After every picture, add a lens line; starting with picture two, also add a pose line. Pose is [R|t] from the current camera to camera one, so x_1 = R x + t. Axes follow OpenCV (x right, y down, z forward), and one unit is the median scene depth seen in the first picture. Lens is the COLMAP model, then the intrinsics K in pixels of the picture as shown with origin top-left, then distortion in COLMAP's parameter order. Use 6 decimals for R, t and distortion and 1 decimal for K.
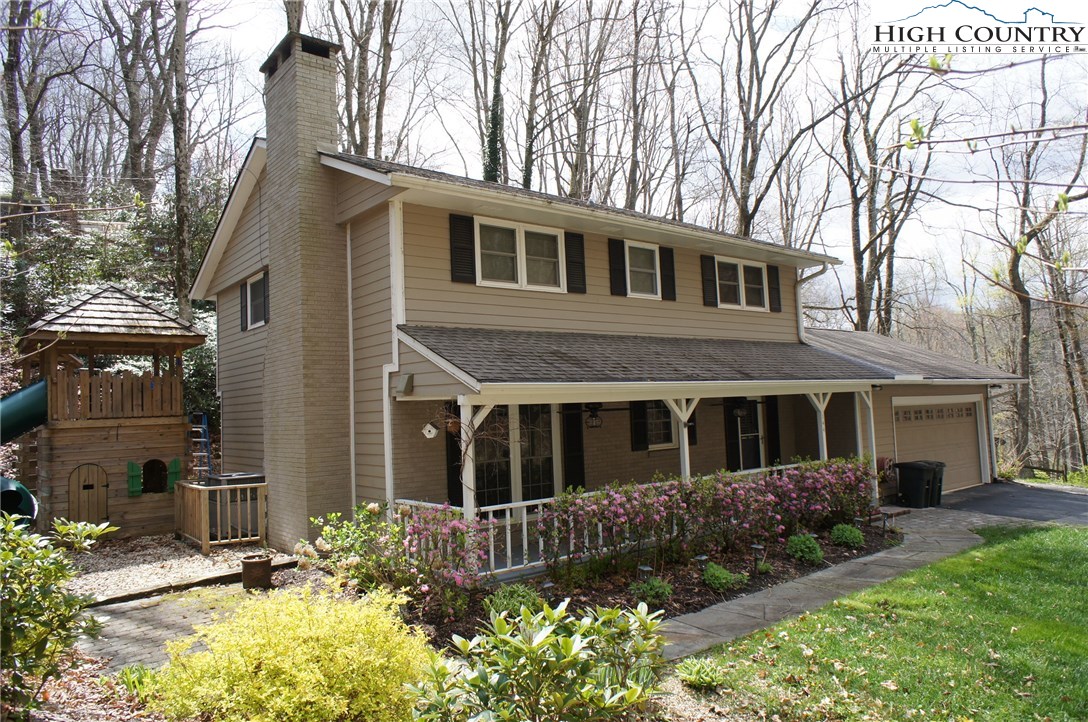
lens RADIAL K [[736.2, 0, 547.2], [0, 736.2, 366.8], [0, 0, 1]] dist [-0.048843, 0.070785]
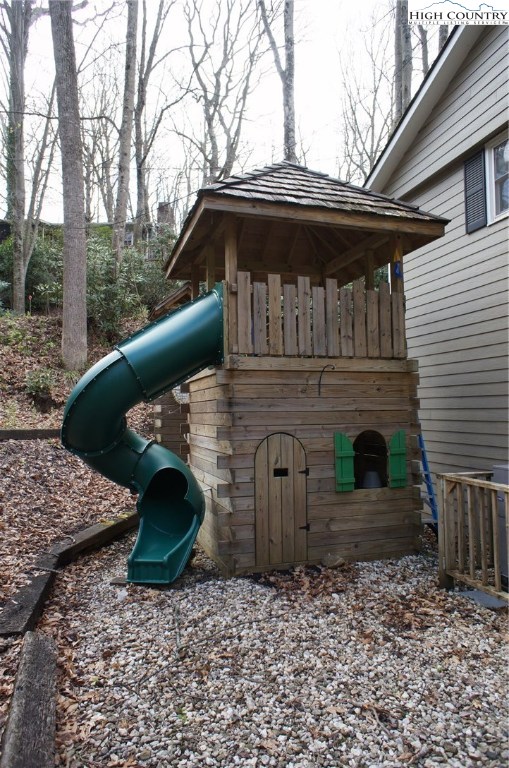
lens RADIAL K [[519.7, 0, 254.3], [0, 519.7, 382.5], [0, 0, 1]] dist [-0.048843, 0.070785]
pose [[0.924730, 0.015774, -0.380298, -0.481372], [-0.007534, 0.999704, 0.023148, 0.081843], [0.380550, -0.018541, 0.924574, 0.598412]]
